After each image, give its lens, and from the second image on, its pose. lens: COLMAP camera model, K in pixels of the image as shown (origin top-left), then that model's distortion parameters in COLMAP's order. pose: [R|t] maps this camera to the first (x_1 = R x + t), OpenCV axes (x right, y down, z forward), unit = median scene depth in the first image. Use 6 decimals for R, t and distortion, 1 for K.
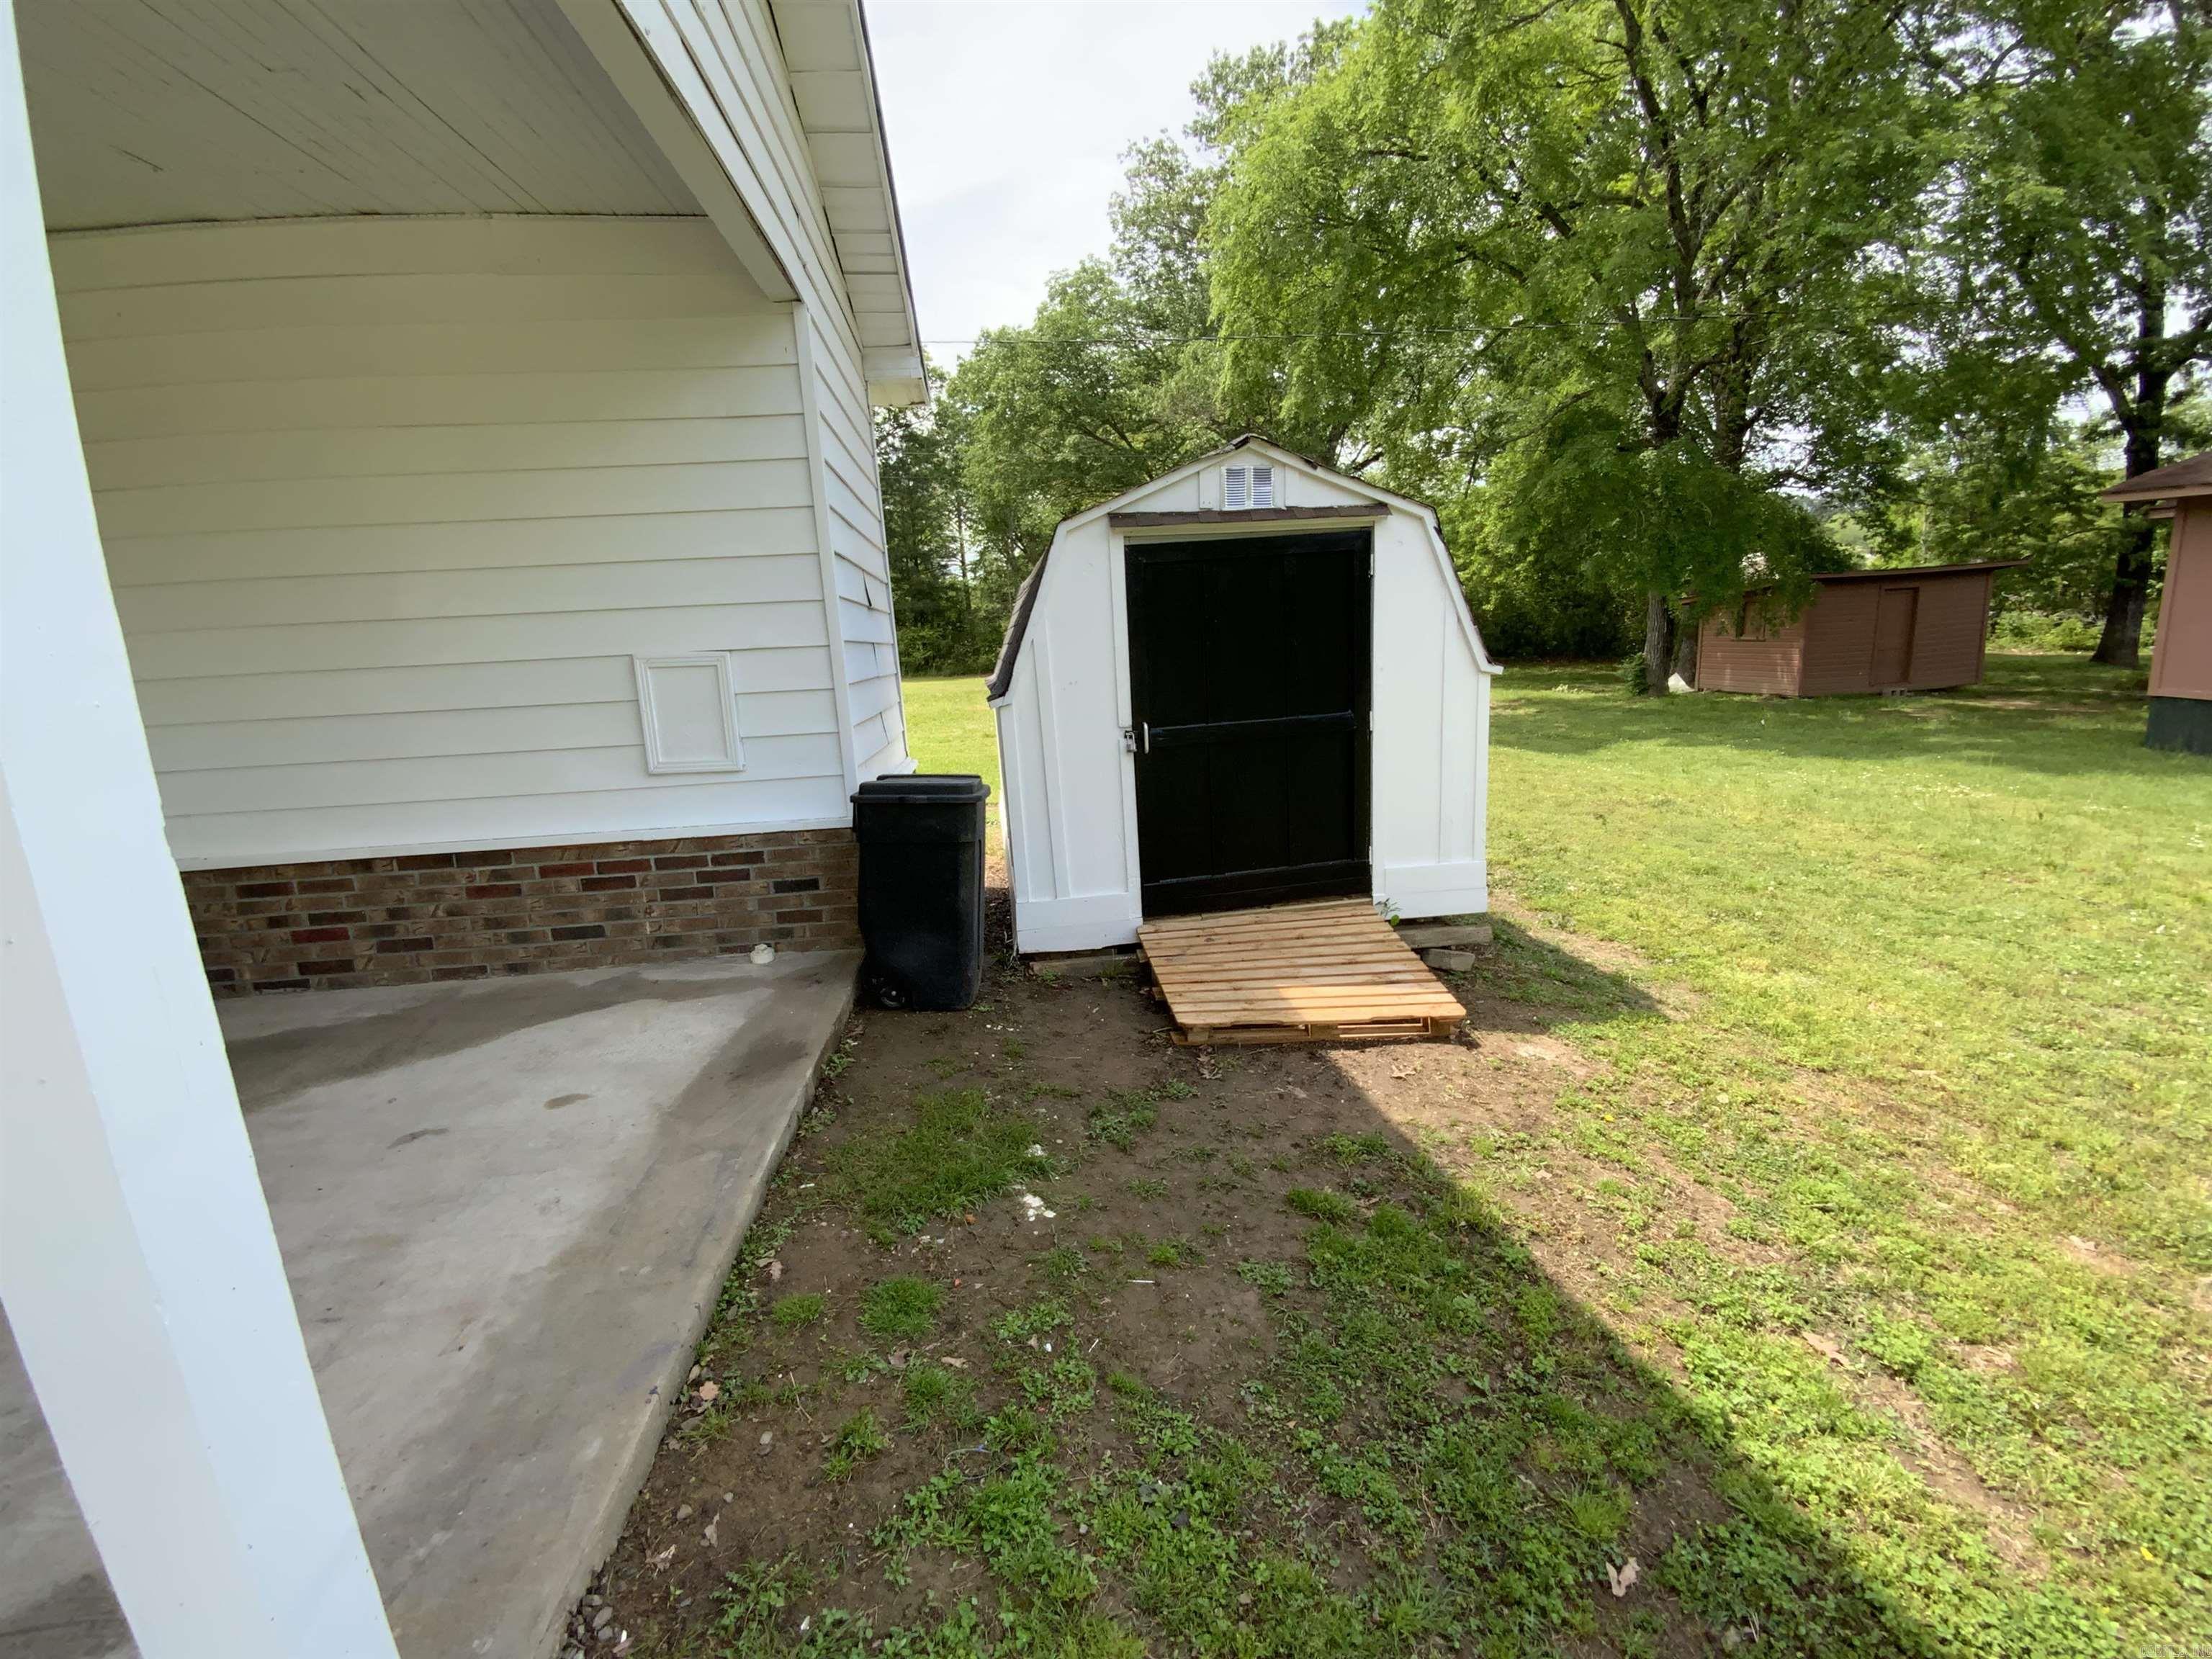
lens RADIAL K [[902.3, 0, 1066.8], [0, 902.3, 848.6], [0, 0, 1]] dist [0.014403, -0.010793]
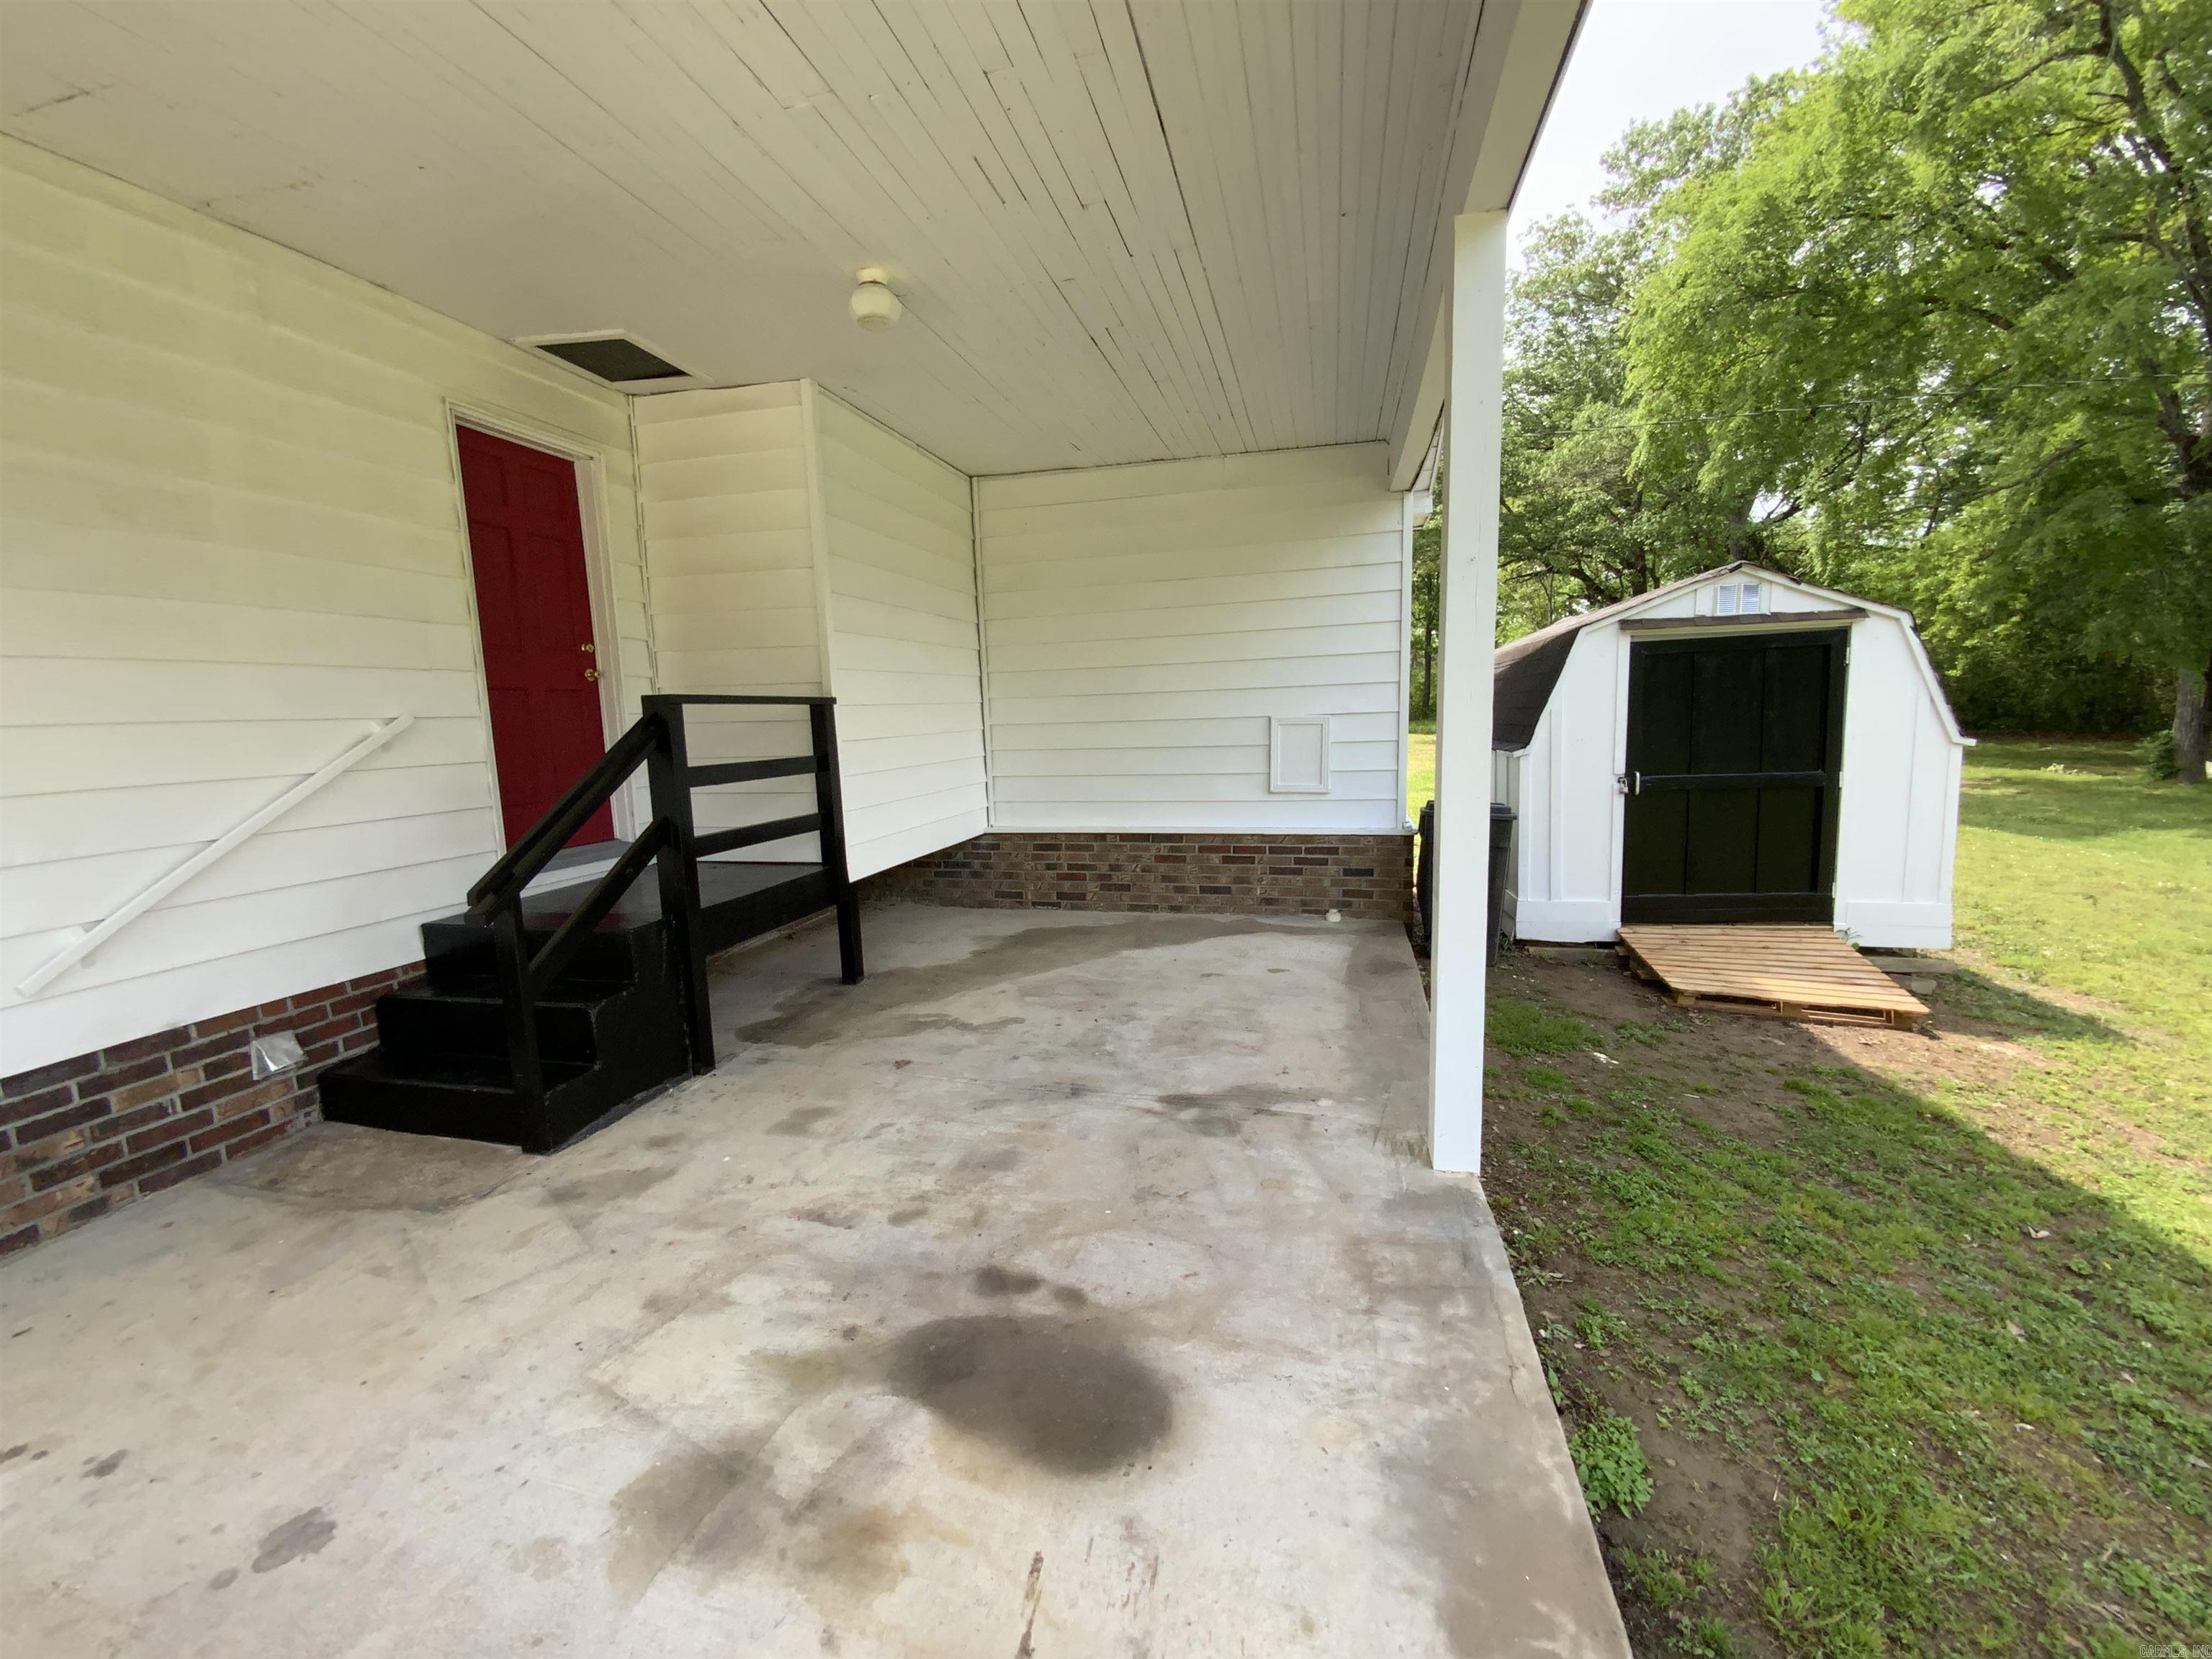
lens RADIAL K [[902.3, 0, 1079.1], [0, 902.3, 842.5], [0, 0, 1]] dist [0.014403, -0.010793]
pose [[0.944654, 0.068717, -0.320792, -0.250149], [-0.089954, 0.994596, -0.051839, 0.104754], [0.315496, 0.077827, 0.945730, -0.507858]]
